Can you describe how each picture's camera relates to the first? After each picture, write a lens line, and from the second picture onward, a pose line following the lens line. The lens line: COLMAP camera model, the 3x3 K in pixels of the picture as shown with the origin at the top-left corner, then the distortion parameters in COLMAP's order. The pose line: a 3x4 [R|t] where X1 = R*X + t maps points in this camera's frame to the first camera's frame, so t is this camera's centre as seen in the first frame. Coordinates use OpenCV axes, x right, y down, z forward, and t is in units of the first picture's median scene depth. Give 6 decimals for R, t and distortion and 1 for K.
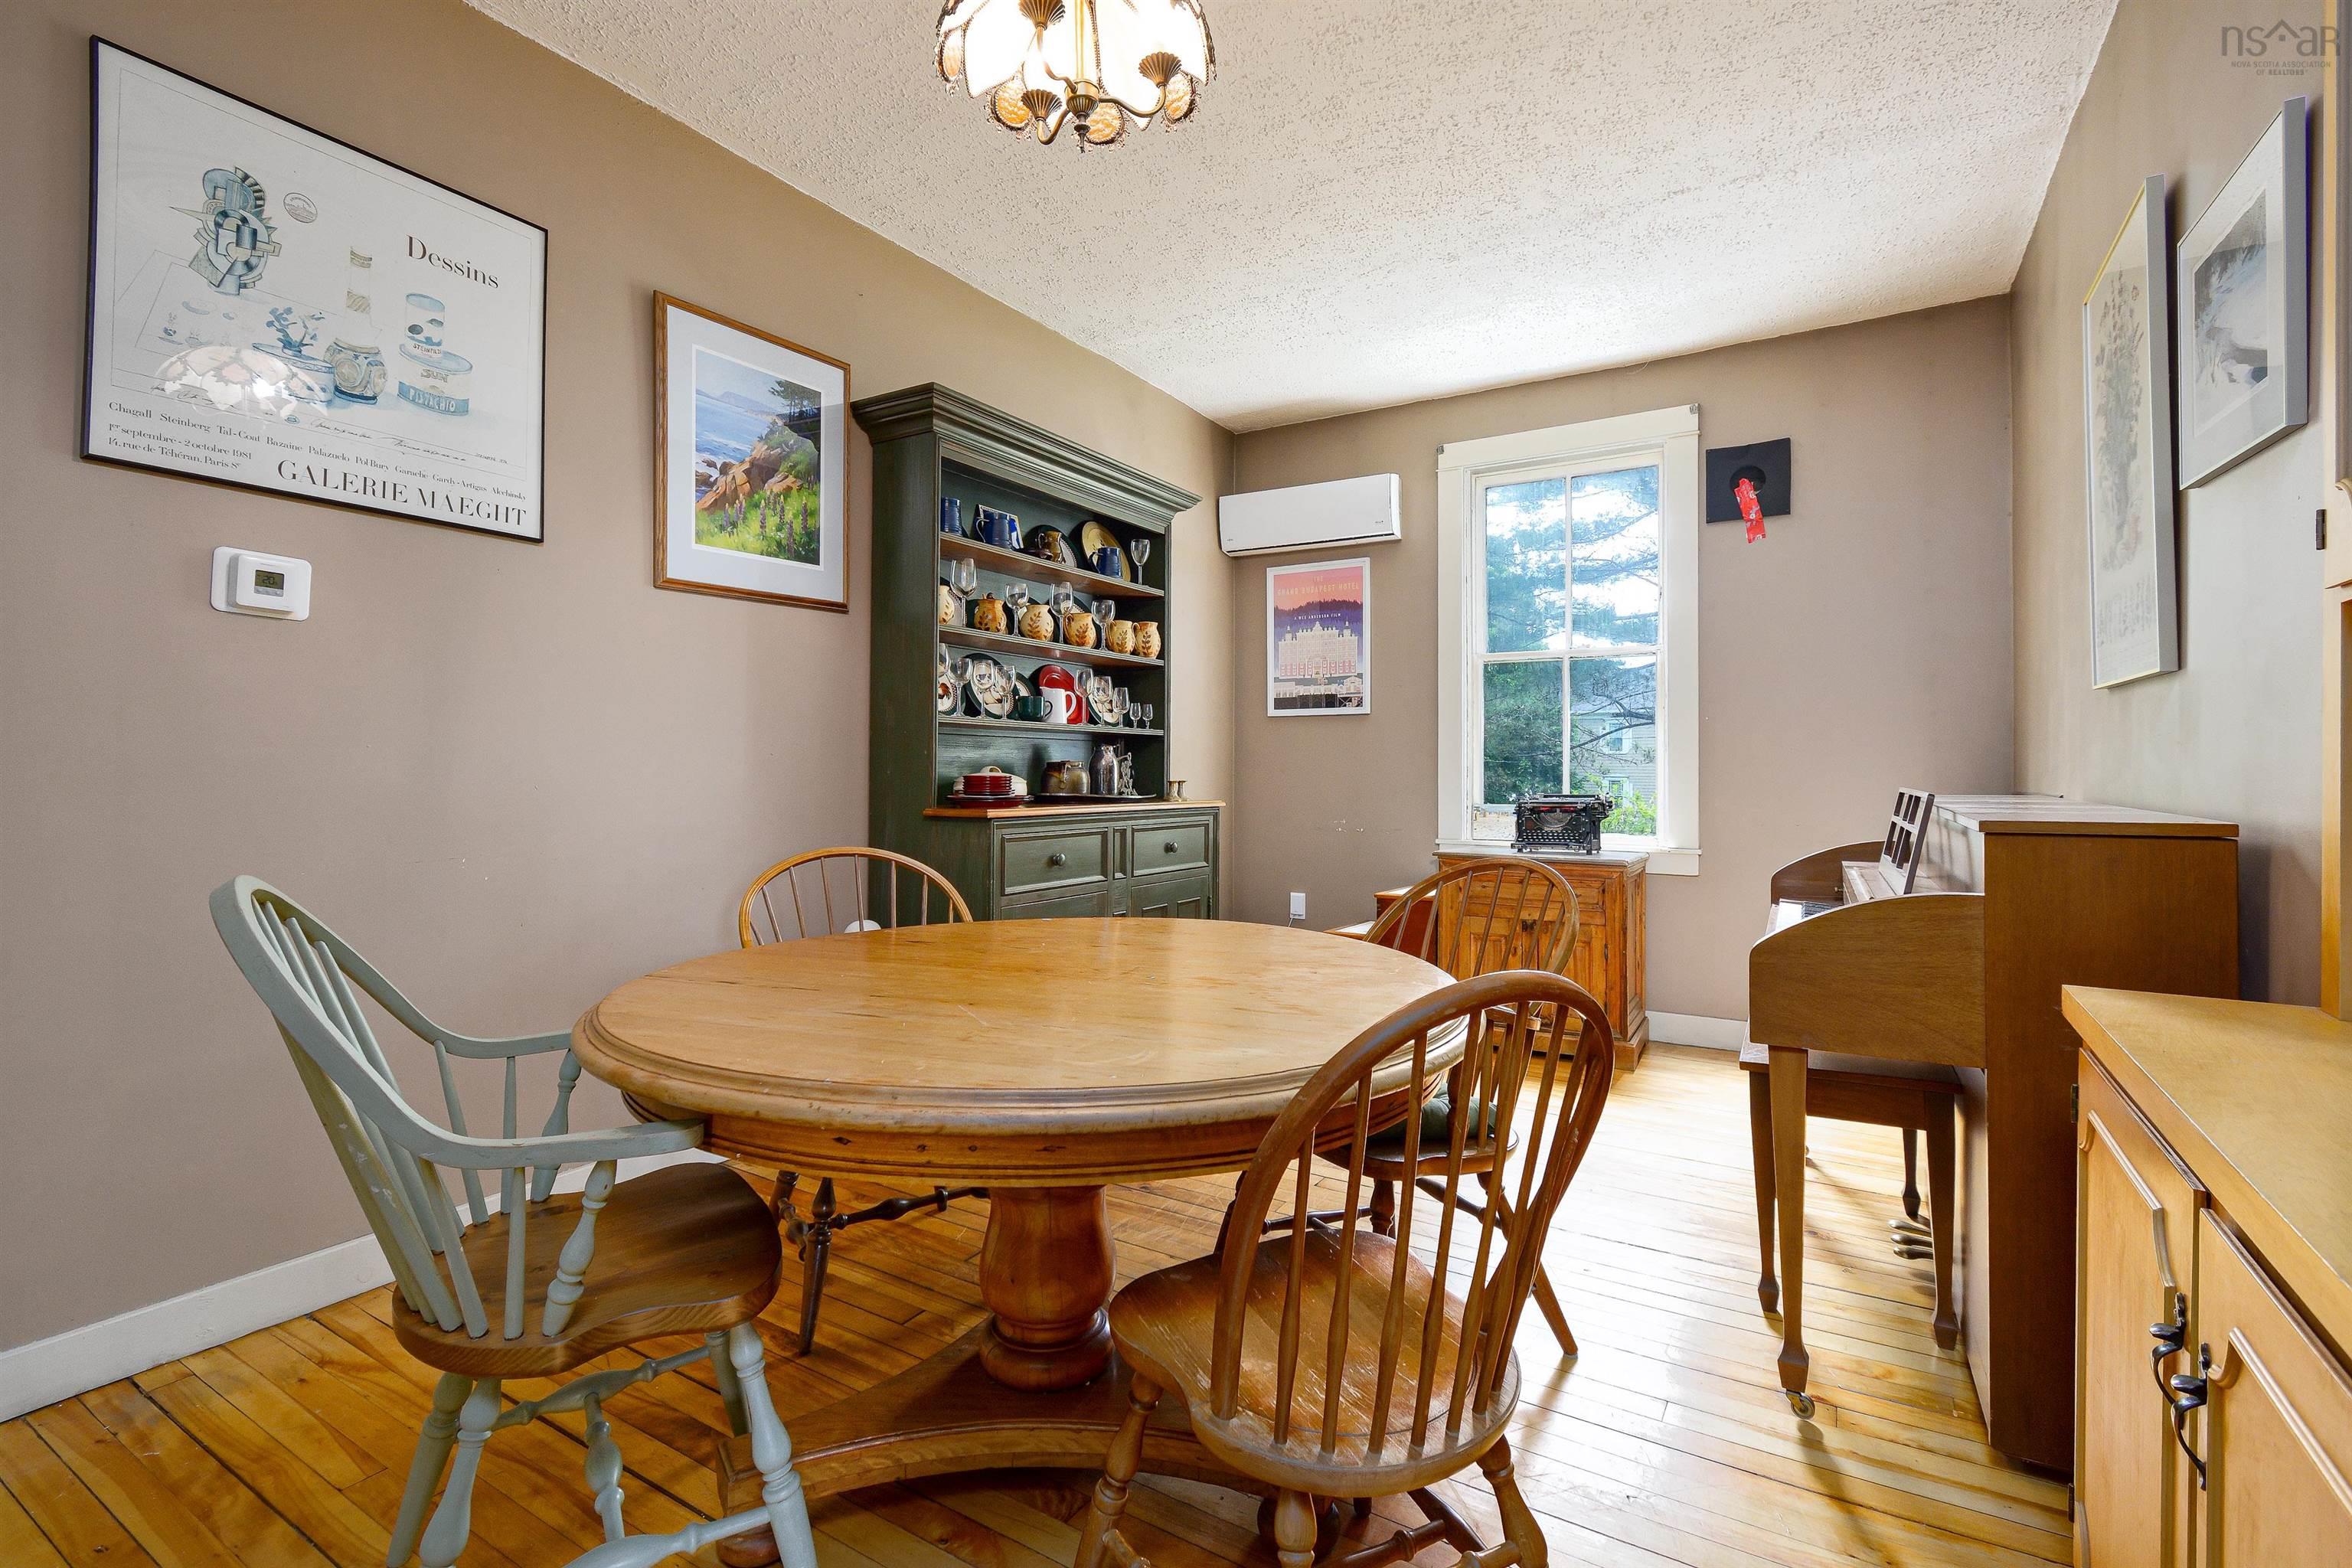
lens RADIAL K [[1062.7, 0, 1190.1], [0, 1062.7, 768.4], [0, 0, 1]] dist [0.006769, -0.003054]
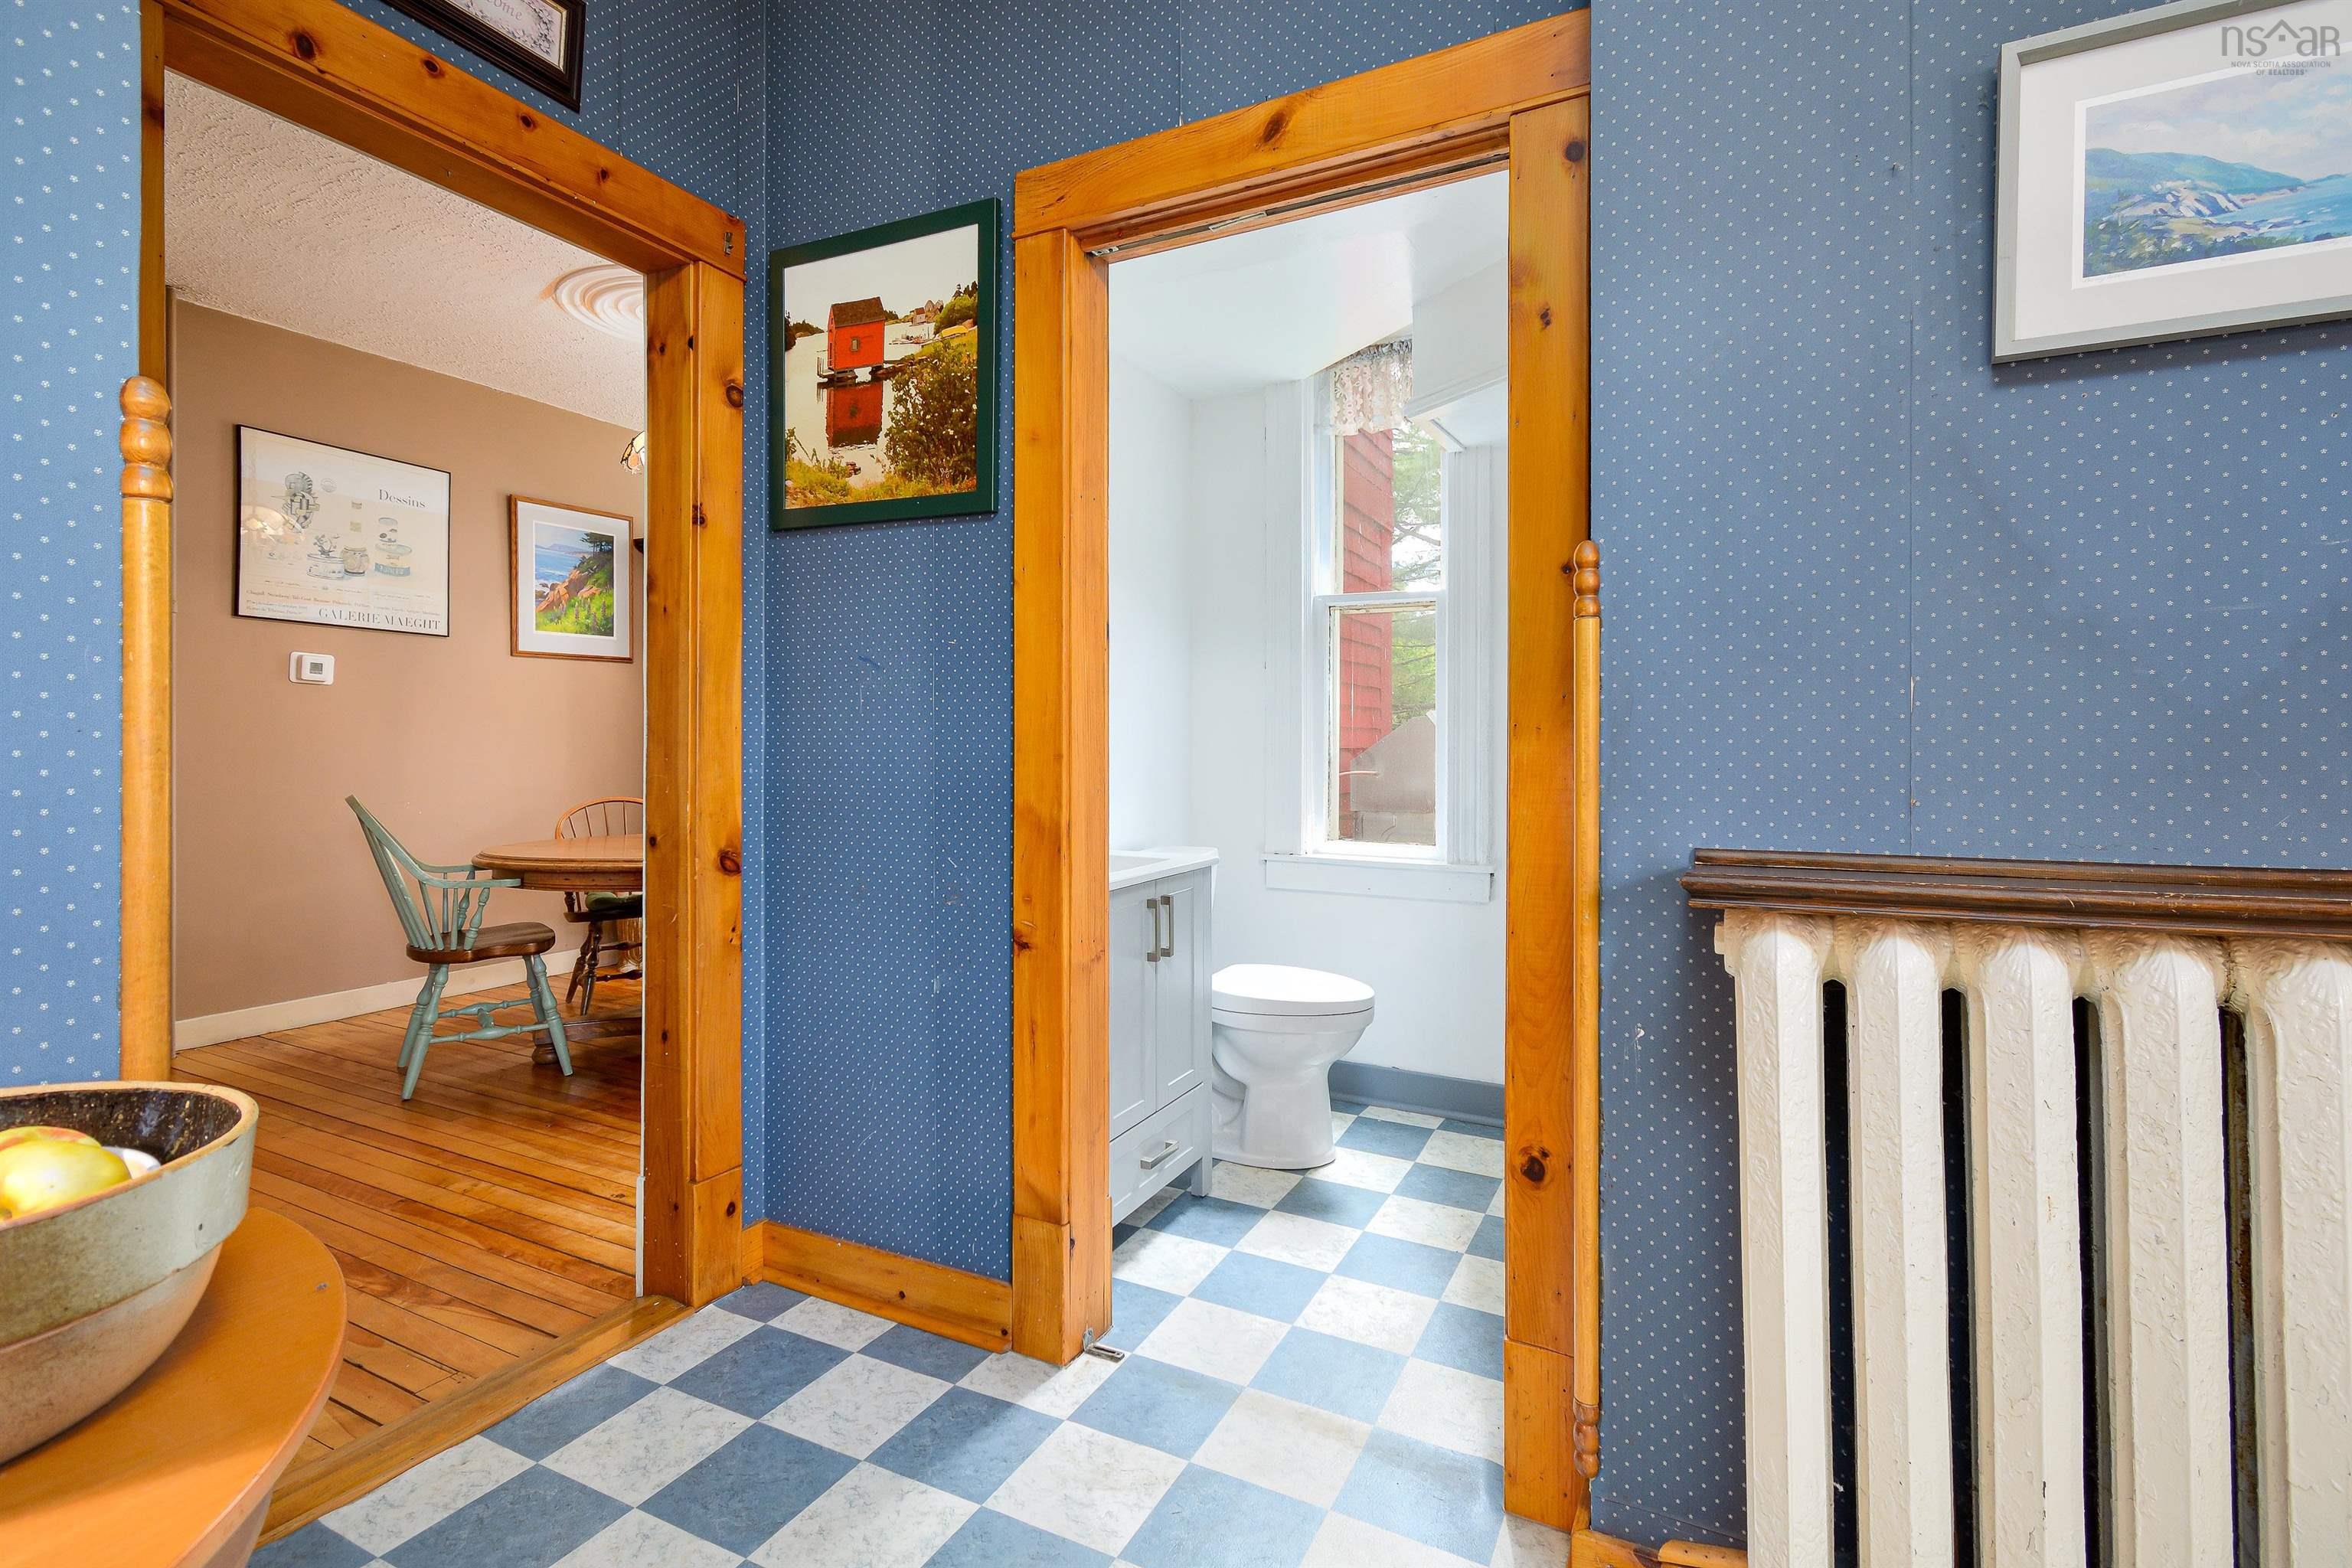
lens RADIAL K [[1062.7, 0, 1169.0], [0, 1062.7, 753.8], [0, 0, 1]] dist [0.006769, -0.003054]
pose [[0.997482, -0.007360, 0.070532, 0.491288], [0.007420, 0.999972, -0.000597, 0.005570], [-0.070526, 0.001119, 0.997509, -0.901228]]
